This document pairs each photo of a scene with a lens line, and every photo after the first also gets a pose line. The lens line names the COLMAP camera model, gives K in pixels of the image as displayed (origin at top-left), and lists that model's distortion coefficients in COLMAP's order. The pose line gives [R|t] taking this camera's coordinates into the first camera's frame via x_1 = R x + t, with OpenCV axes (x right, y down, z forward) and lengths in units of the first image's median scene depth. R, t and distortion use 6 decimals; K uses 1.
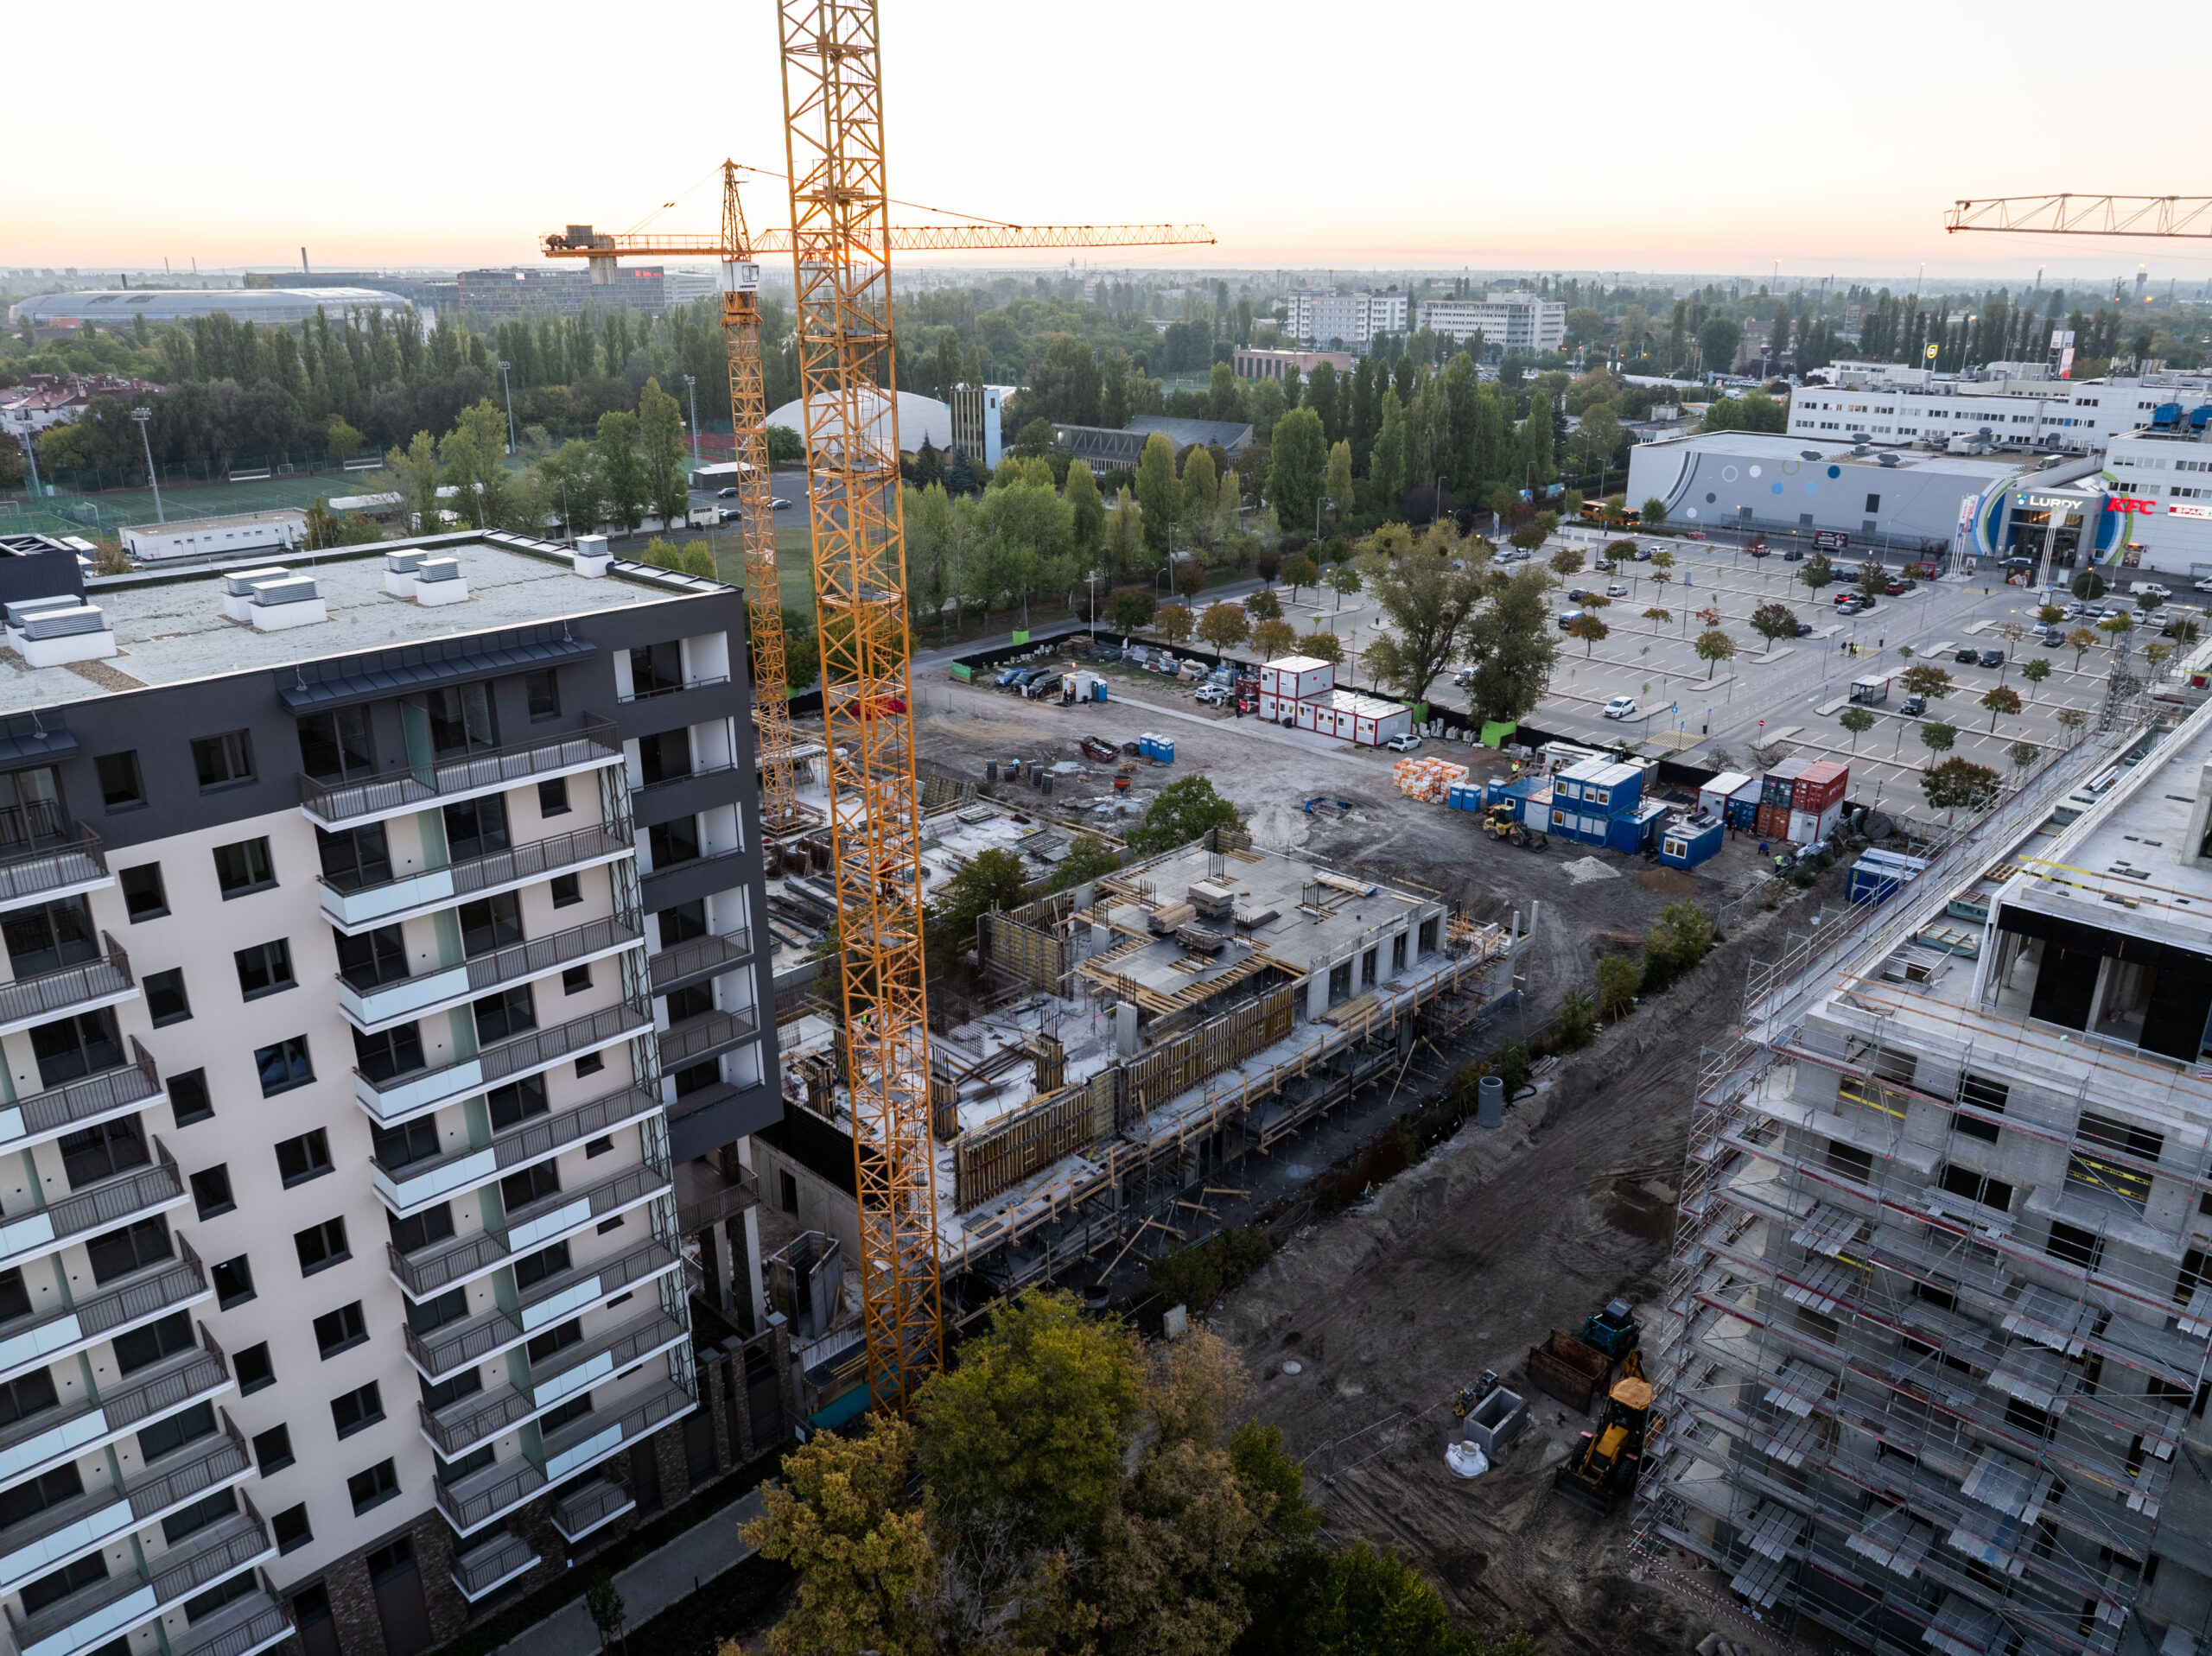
lens RADIAL K [[1553.3, 0, 1105.4], [0, 1553.3, 825.9], [0, 0, 1]] dist [-0.045657, 0.014128]
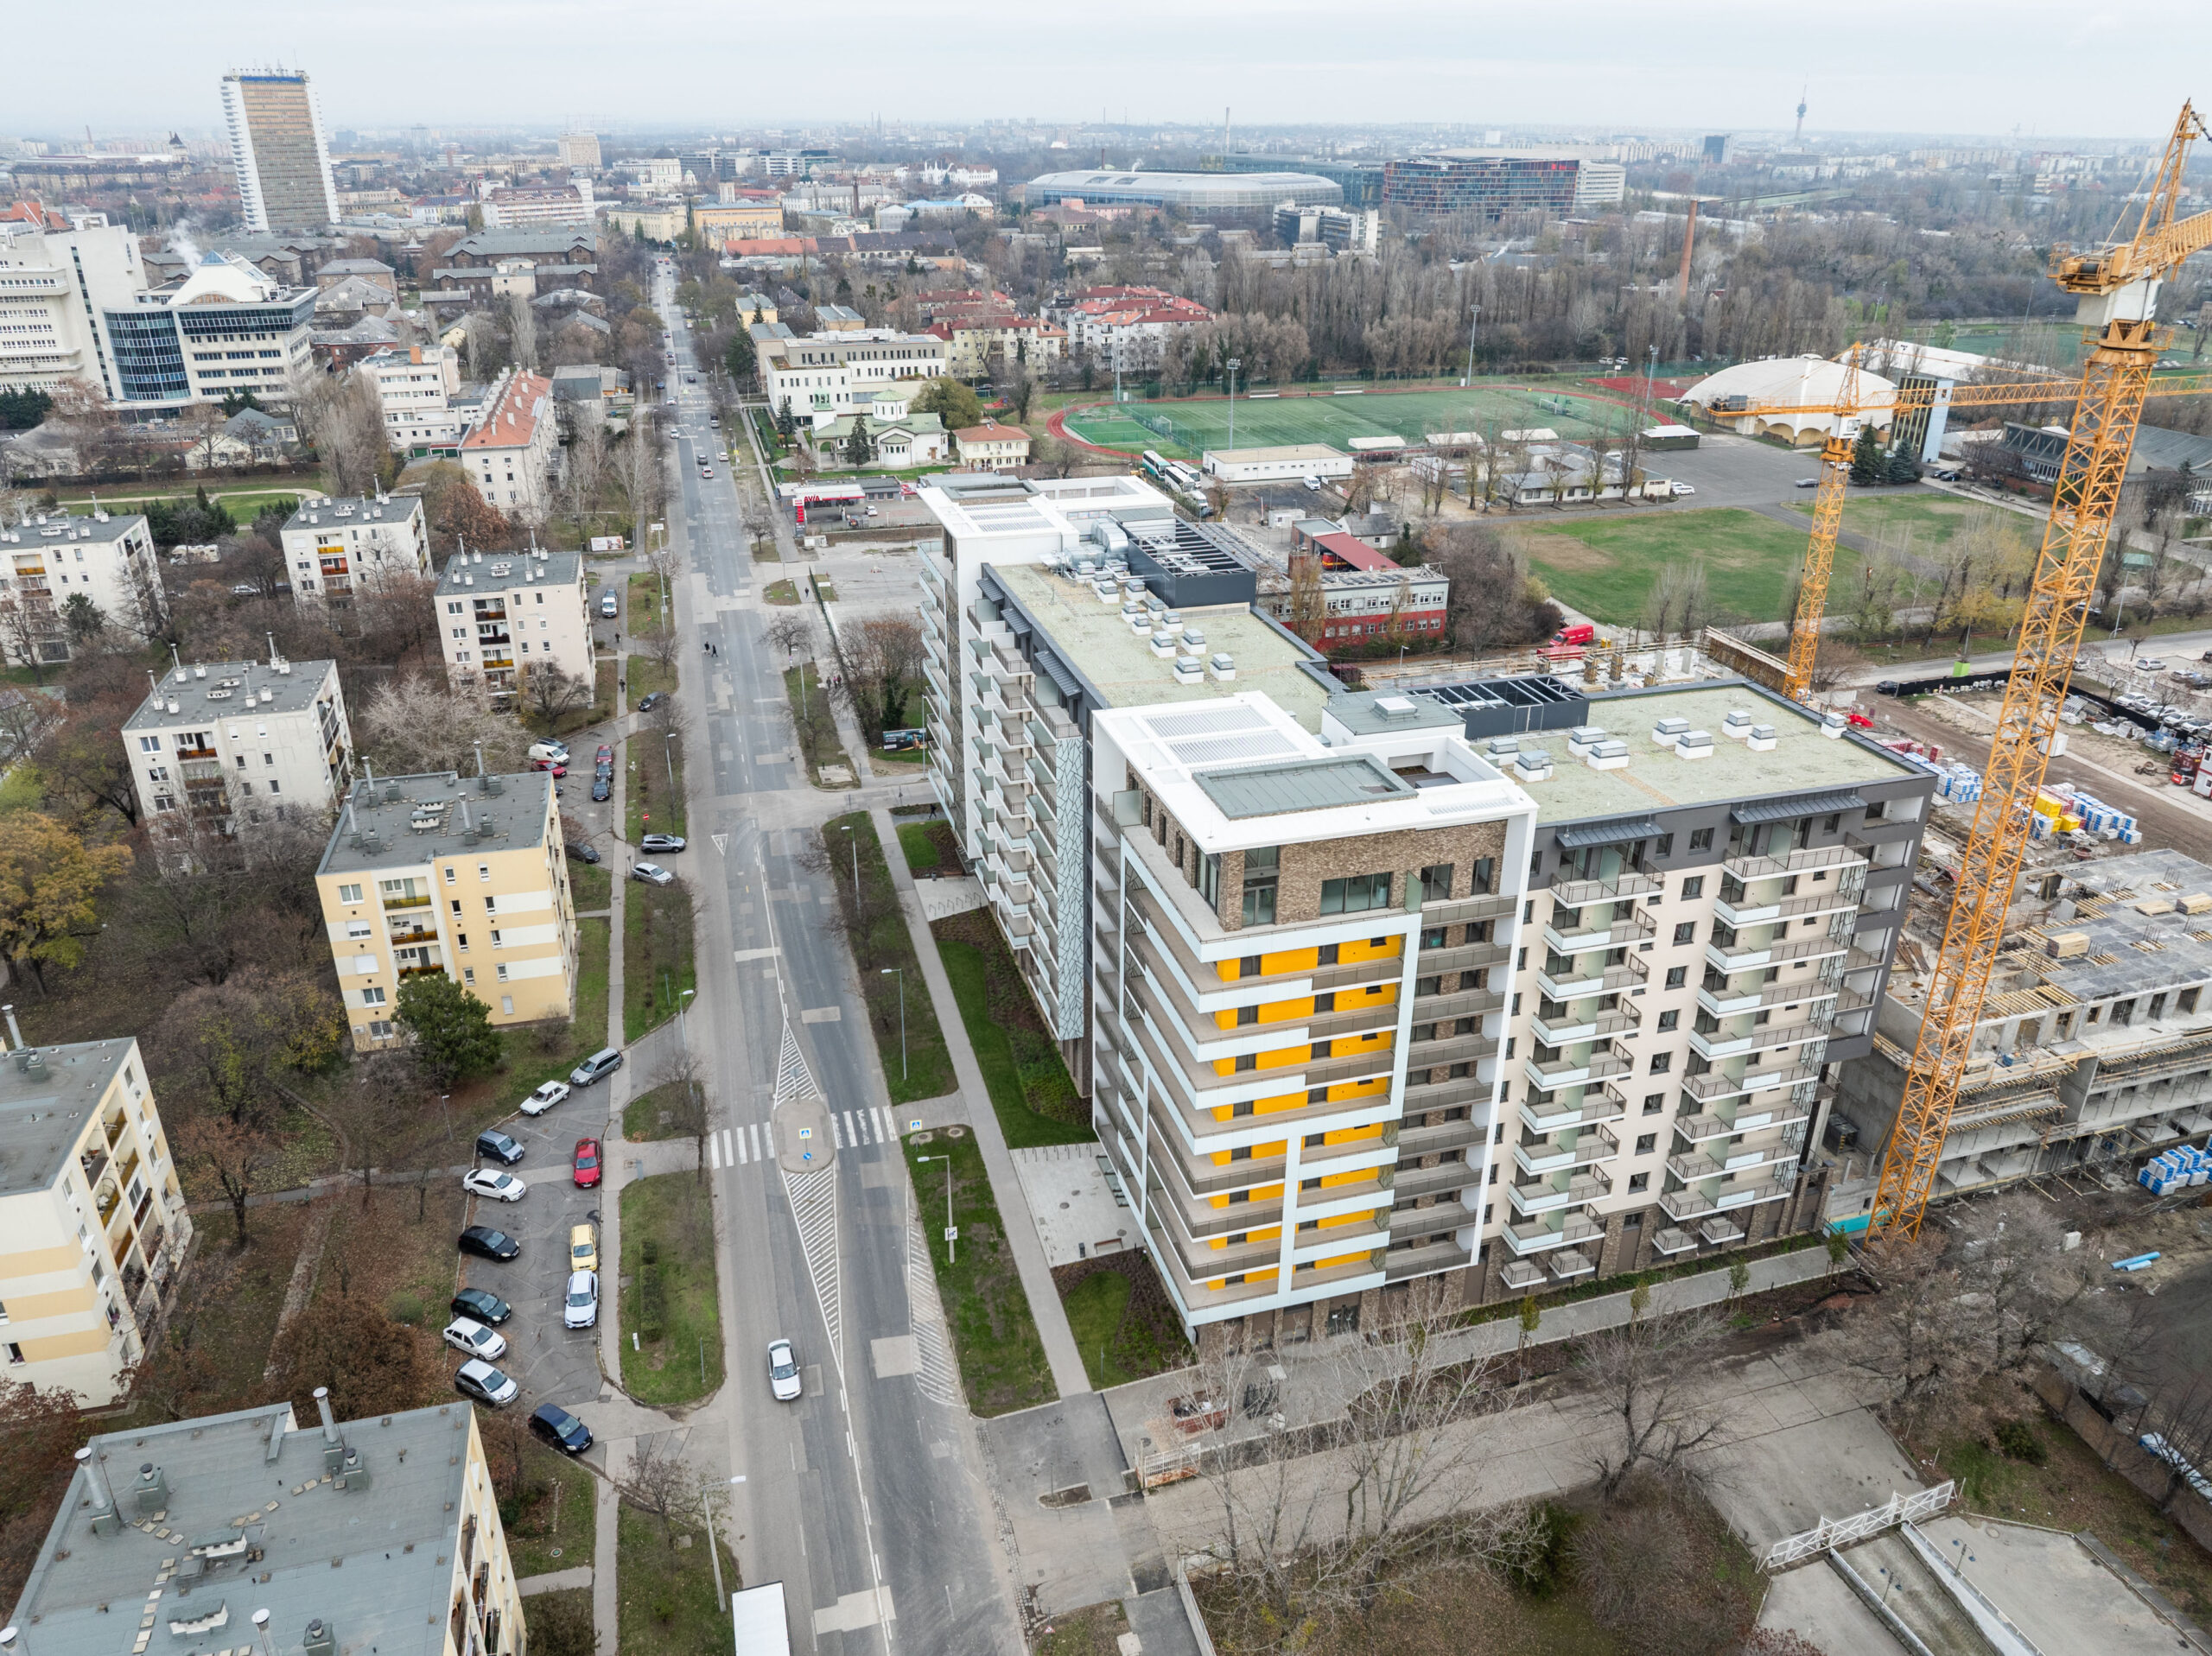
lens RADIAL K [[1553.3, 0, 1105.4], [0, 1553.3, 825.9], [0, 0, 1]] dist [-0.045657, 0.014128]
pose [[0.869597, 0.208971, -0.447361, -0.208602], [-0.170139, 0.977355, 0.125817, -0.121041], [0.463522, -0.033297, 0.885459, -0.826113]]
